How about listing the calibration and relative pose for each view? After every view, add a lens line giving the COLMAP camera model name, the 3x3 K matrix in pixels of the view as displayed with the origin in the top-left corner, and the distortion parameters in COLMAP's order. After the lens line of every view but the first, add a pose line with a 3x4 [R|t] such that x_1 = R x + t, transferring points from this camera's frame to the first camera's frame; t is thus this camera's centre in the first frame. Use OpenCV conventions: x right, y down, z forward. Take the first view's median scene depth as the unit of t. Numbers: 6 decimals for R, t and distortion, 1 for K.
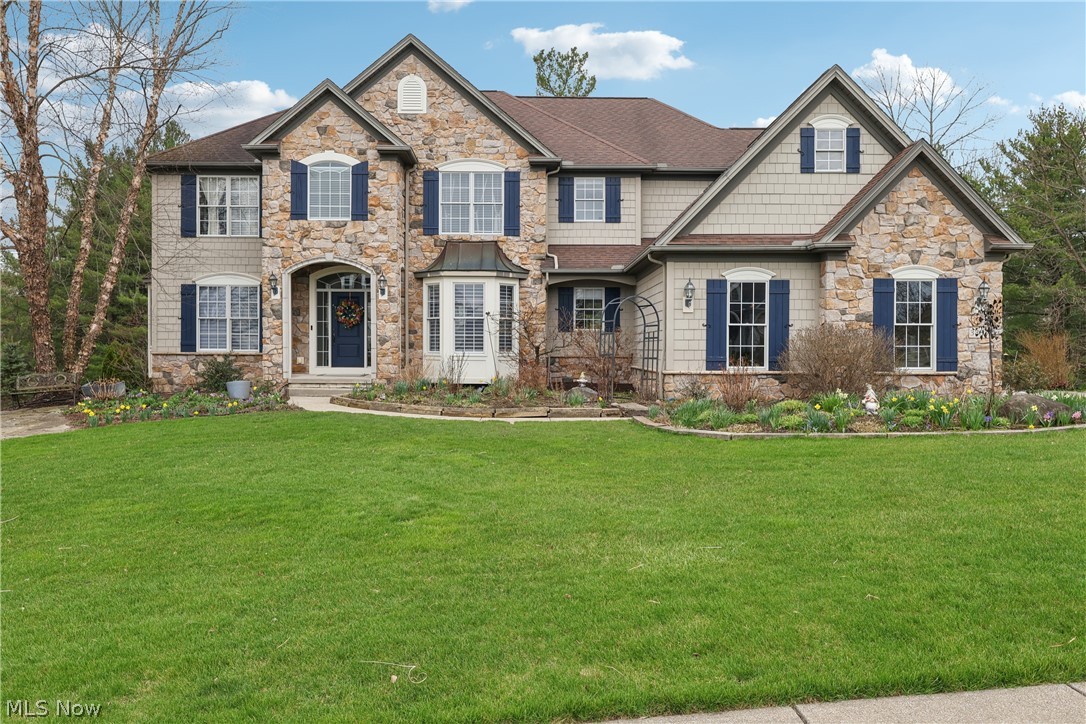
lens RADIAL K [[857.2, 0, 542.8], [0, 857.2, 363.9], [0, 0, 1]] dist [0.010168, 0.001052]
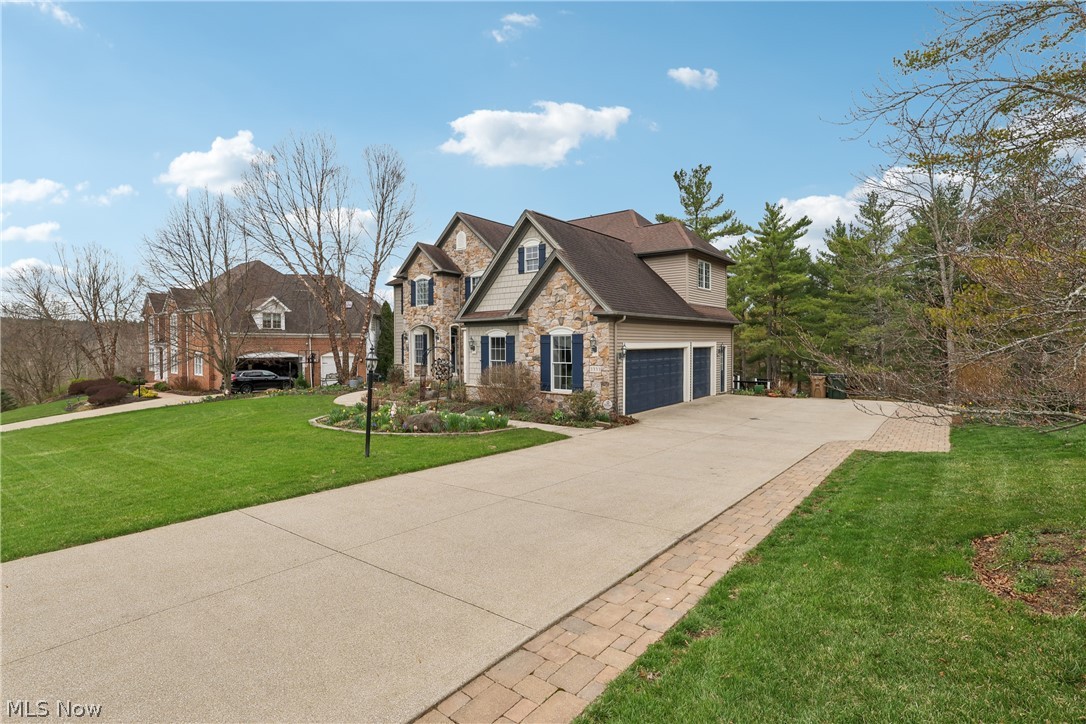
lens RADIAL K [[511.5, 0, 542.0], [0, 511.5, 355.1], [0, 0, 1]] dist [-0.003201, 0.000109]
pose [[0.769663, 0.010294, -0.638368, 0.998720], [-0.005711, 0.999941, 0.009239, -0.068276], [0.638425, -0.003466, 0.769676, 0.233686]]
